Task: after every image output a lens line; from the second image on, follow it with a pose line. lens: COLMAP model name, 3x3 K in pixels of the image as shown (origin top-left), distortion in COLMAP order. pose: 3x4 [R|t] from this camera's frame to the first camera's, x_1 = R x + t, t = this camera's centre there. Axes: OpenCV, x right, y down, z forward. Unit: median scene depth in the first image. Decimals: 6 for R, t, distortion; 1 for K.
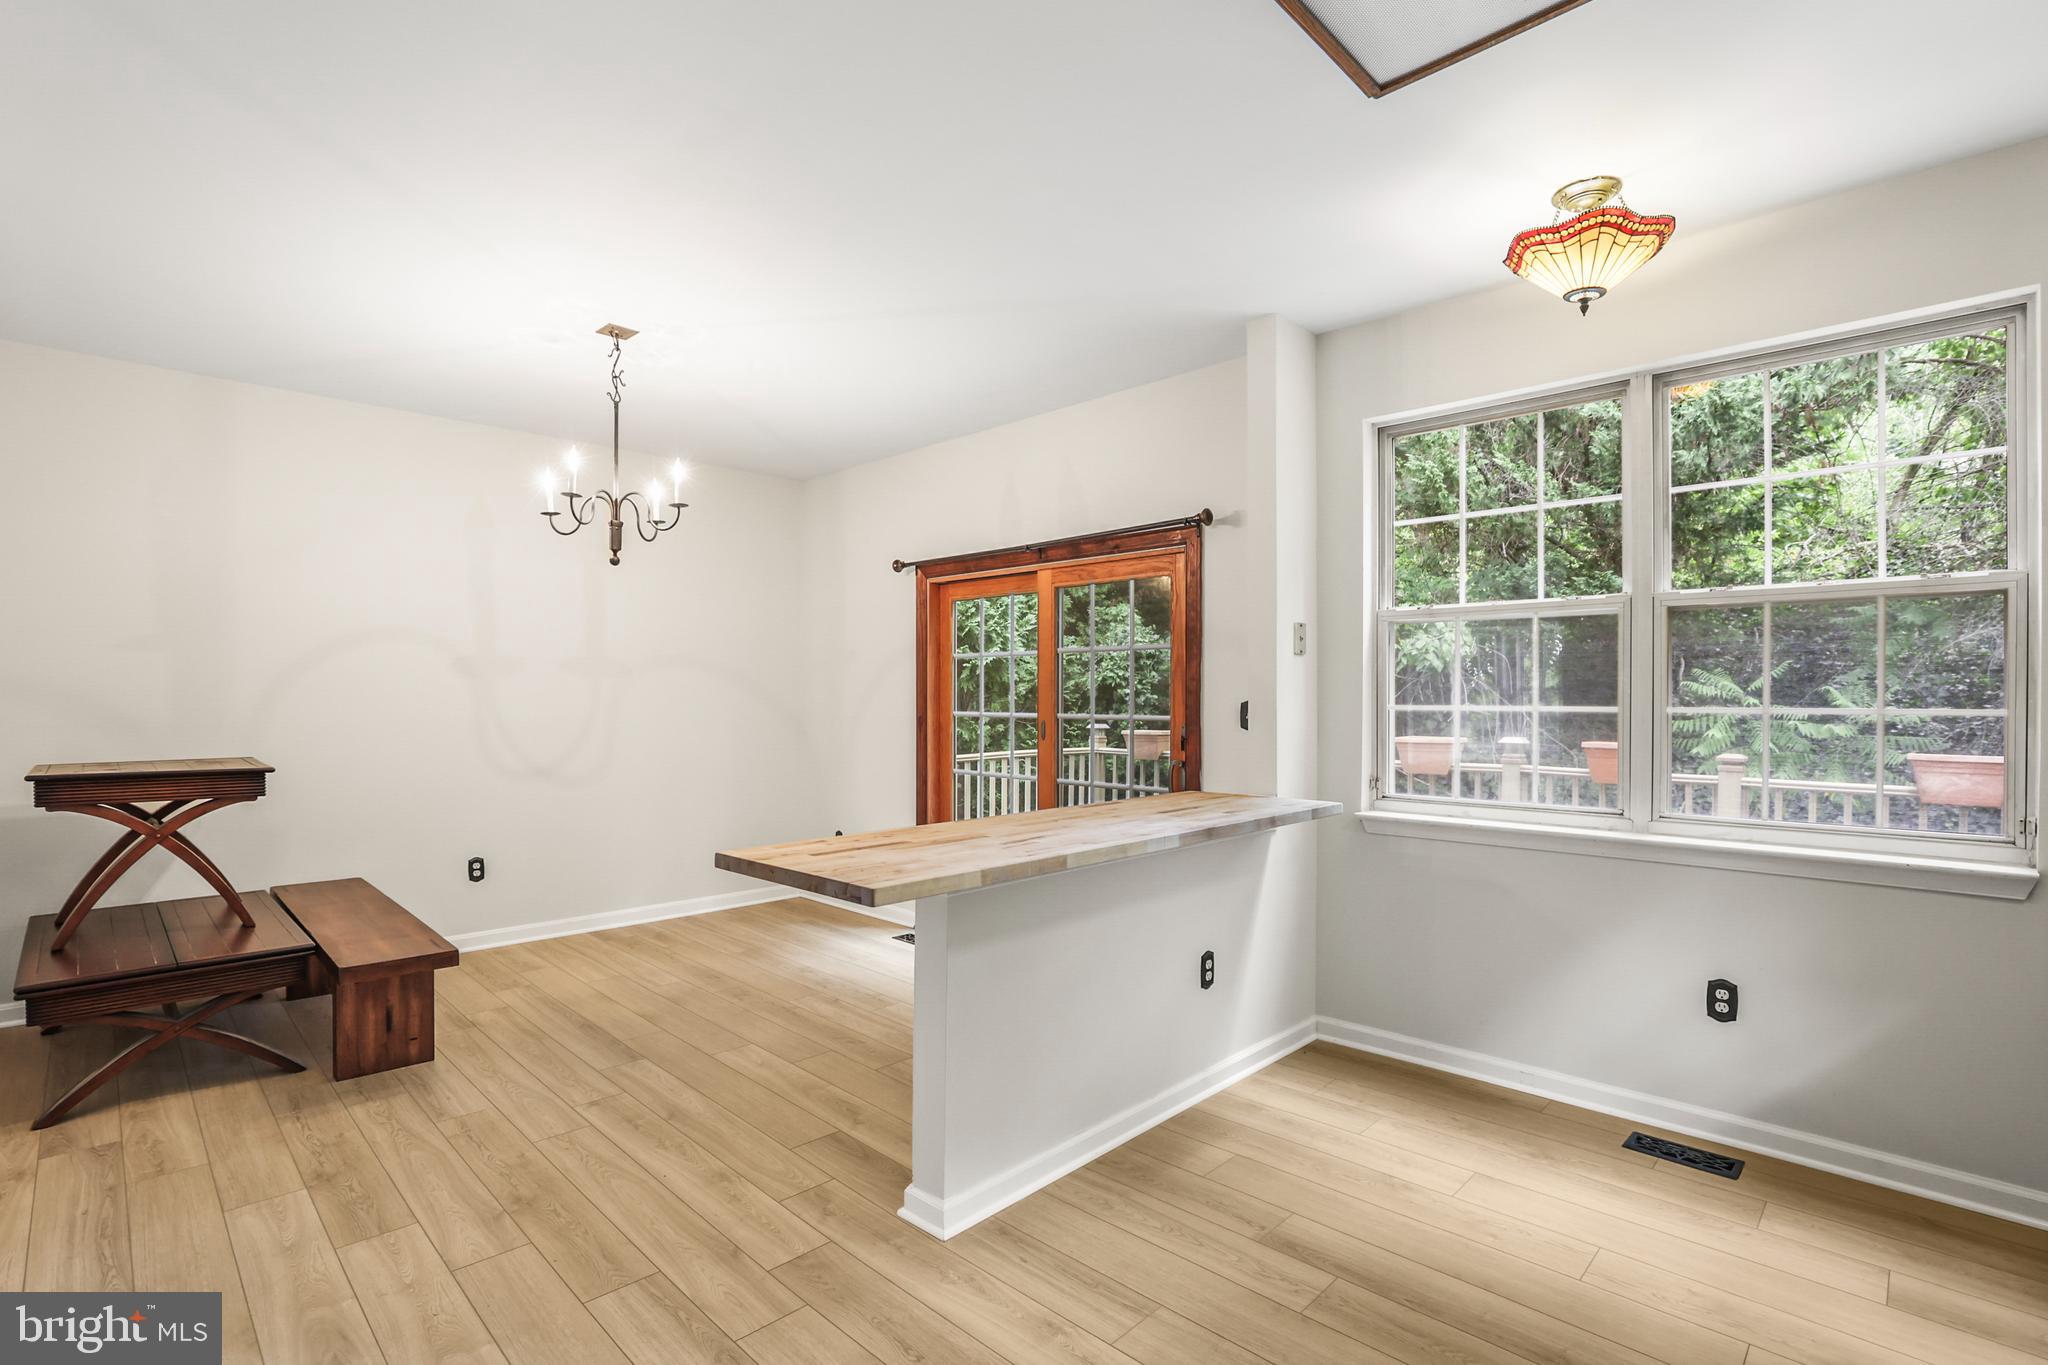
lens RADIAL K [[945.9, 0, 1006.0], [0, 945.9, 699.1], [0, 0, 1]] dist [-0.036990, 0.005961]
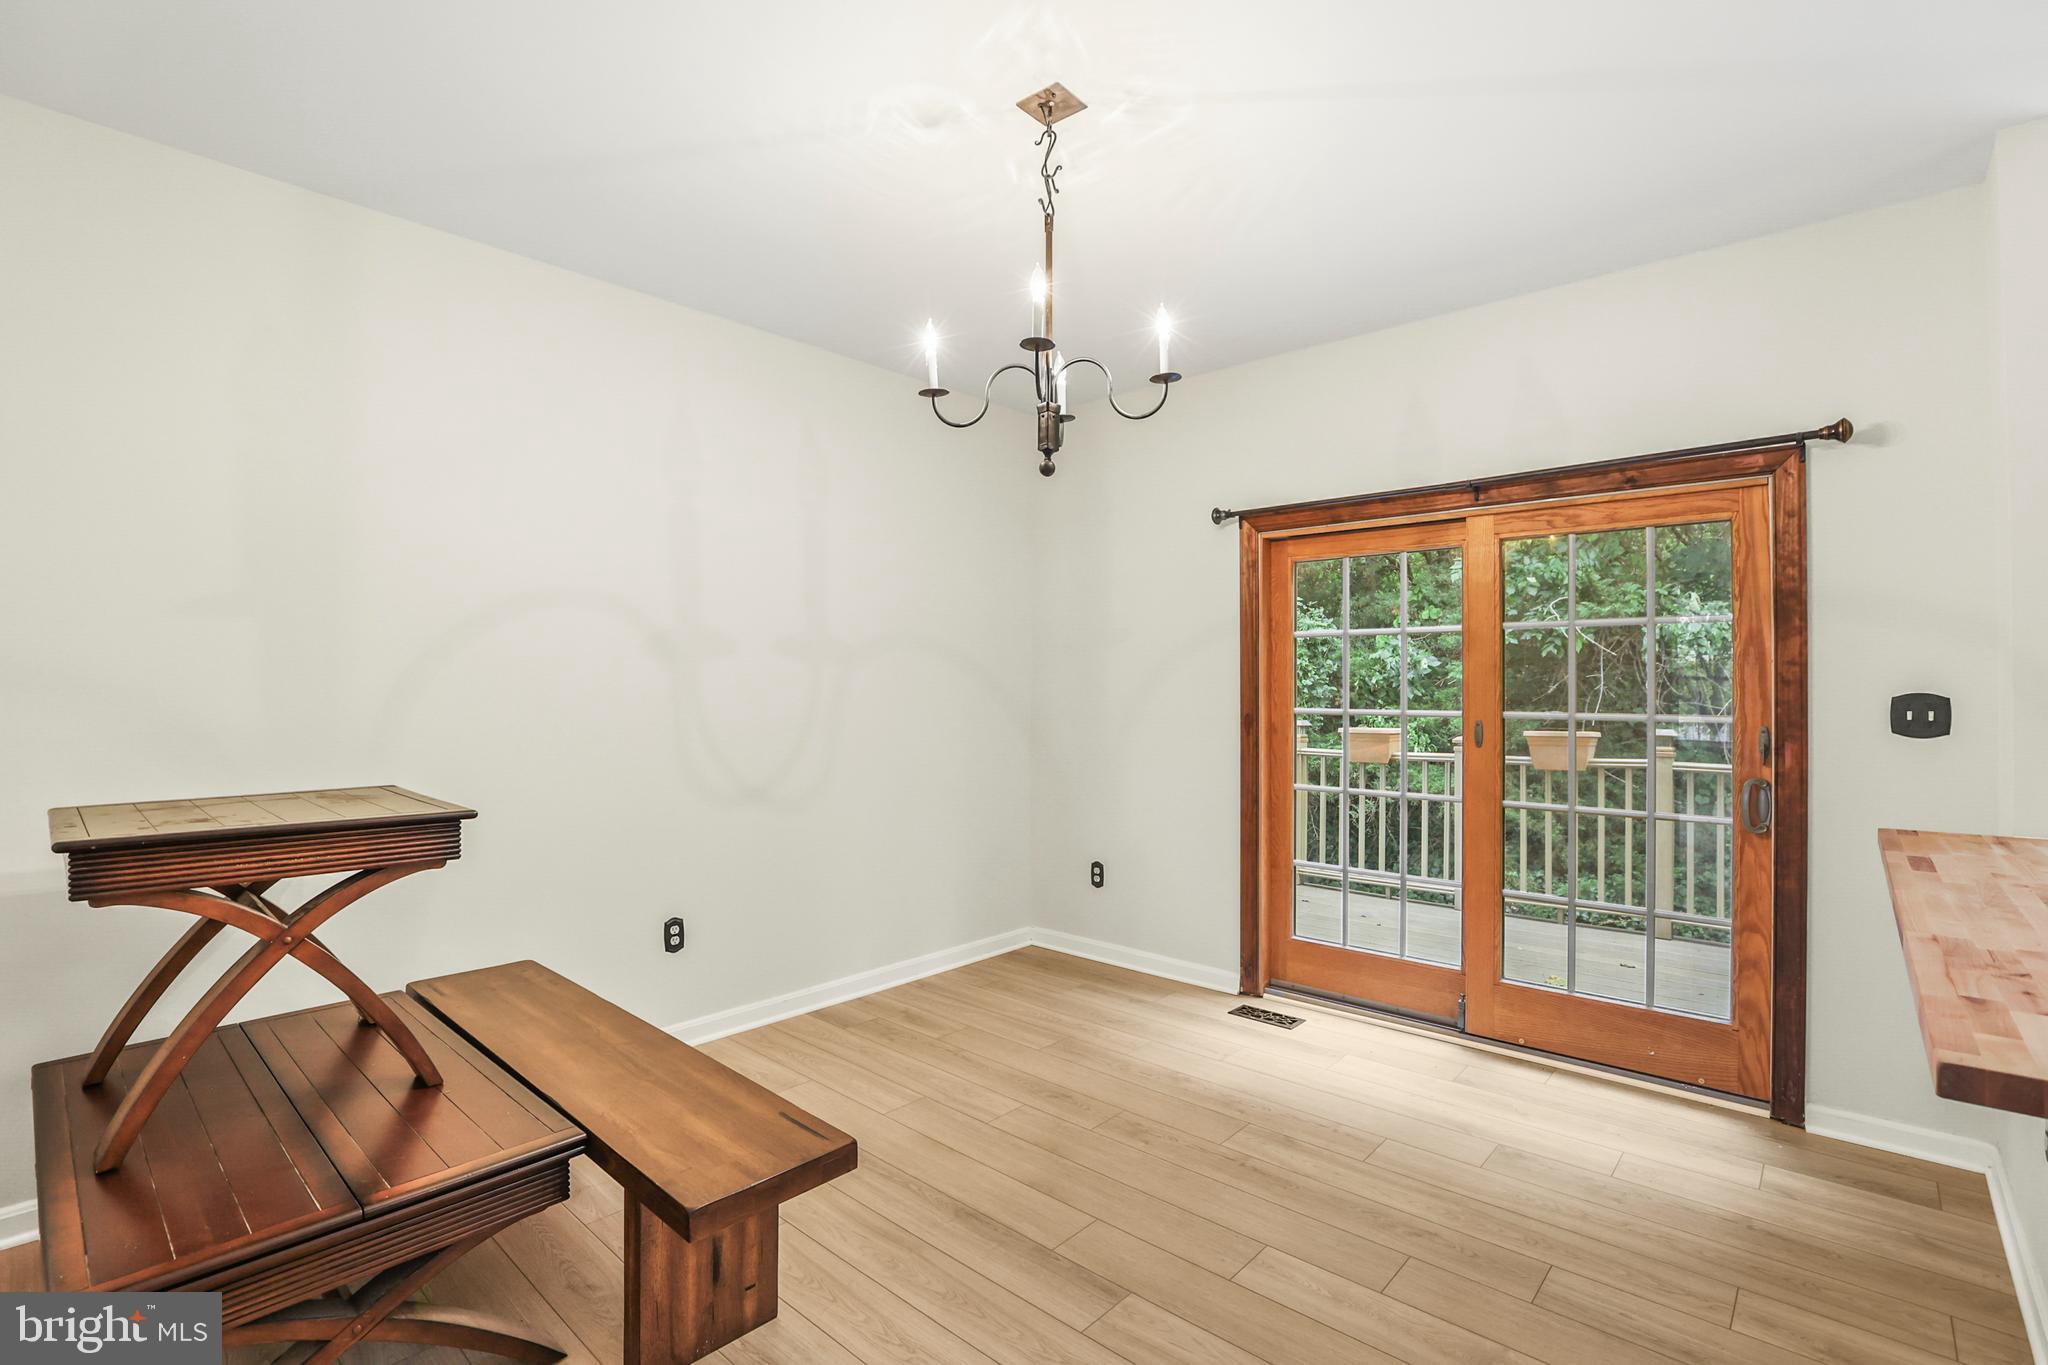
lens RADIAL K [[945.9, 0, 1025.9], [0, 945.9, 672.5], [0, 0, 1]] dist [-0.036990, 0.005961]
pose [[0.998943, 0.000794, 0.045949, -0.456737], [0.000076, 0.999821, -0.018935, -0.001705], [-0.045956, 0.018919, 0.998764, 0.381718]]
